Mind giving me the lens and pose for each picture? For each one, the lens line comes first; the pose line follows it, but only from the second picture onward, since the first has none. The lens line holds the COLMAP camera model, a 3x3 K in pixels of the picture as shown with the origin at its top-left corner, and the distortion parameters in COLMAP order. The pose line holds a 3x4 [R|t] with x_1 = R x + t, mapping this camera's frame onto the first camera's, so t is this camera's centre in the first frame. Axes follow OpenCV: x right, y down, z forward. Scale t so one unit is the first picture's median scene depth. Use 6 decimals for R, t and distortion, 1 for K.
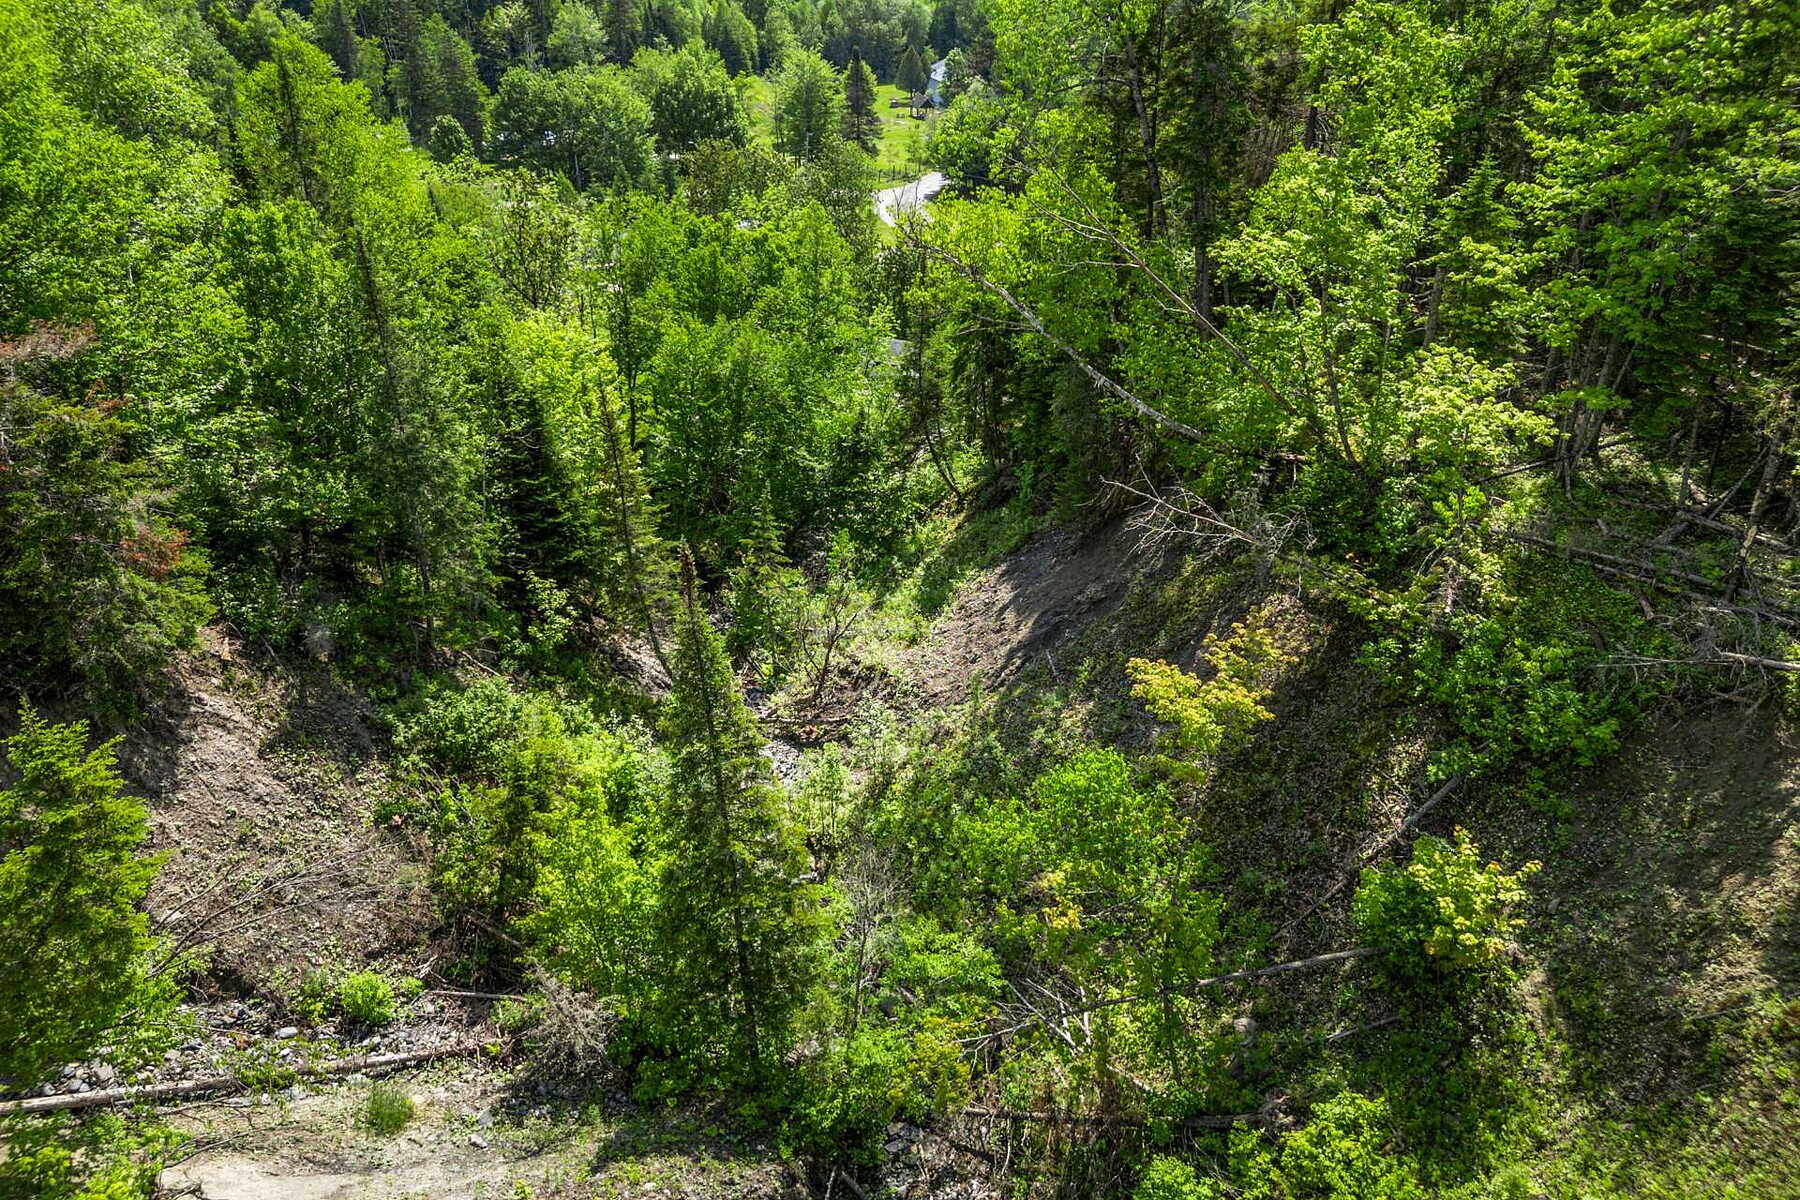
lens RADIAL K [[1268.3, 0, 901.5], [0, 1268.3, 598.4], [0, 0, 1]] dist [-0.021690, 0.002161]
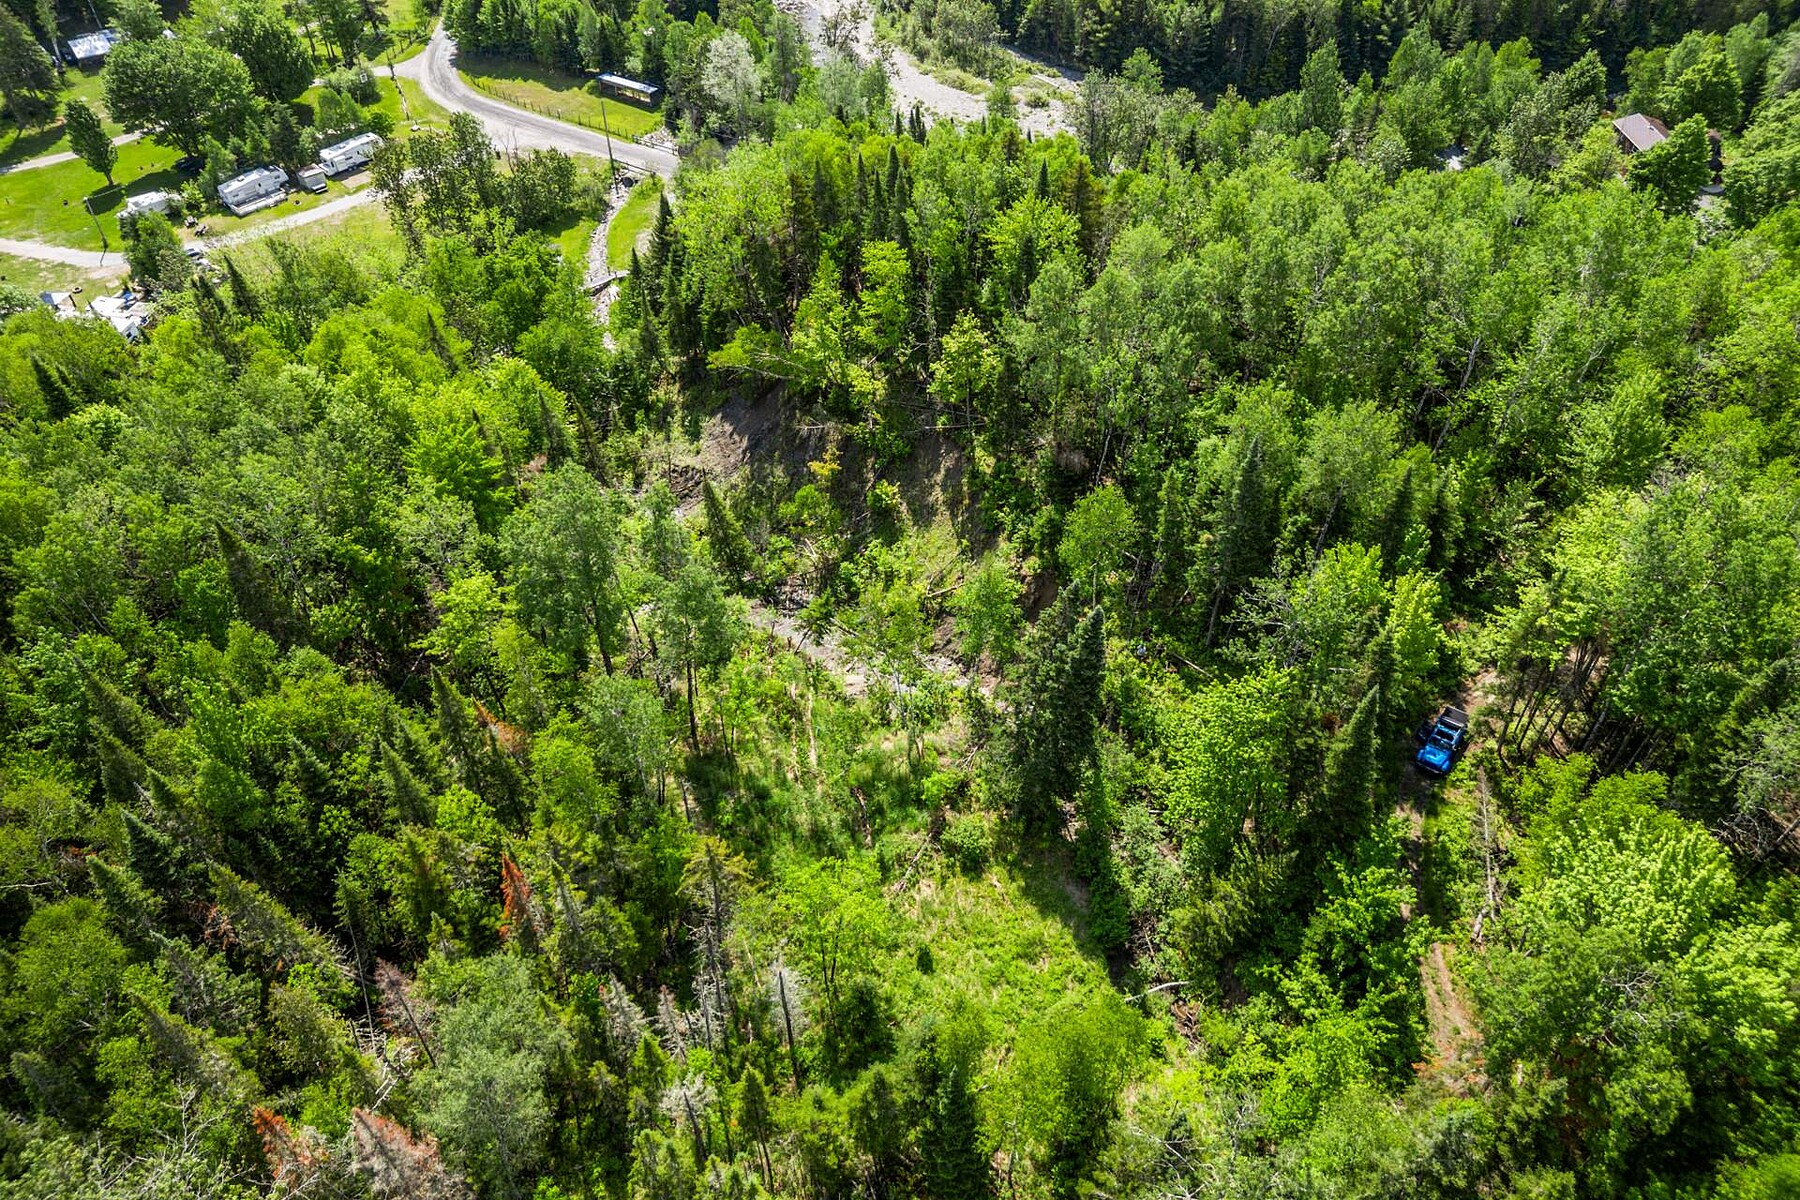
lens RADIAL K [[1268.3, 0, 904.6], [0, 1268.3, 596.3], [0, 0, 1]] dist [-0.021690, 0.002161]
pose [[0.897582, -0.315344, 0.308065, -0.914814], [0.221356, 0.926710, 0.303662, -0.707127], [-0.381245, -0.204369, 0.901601, -2.873632]]
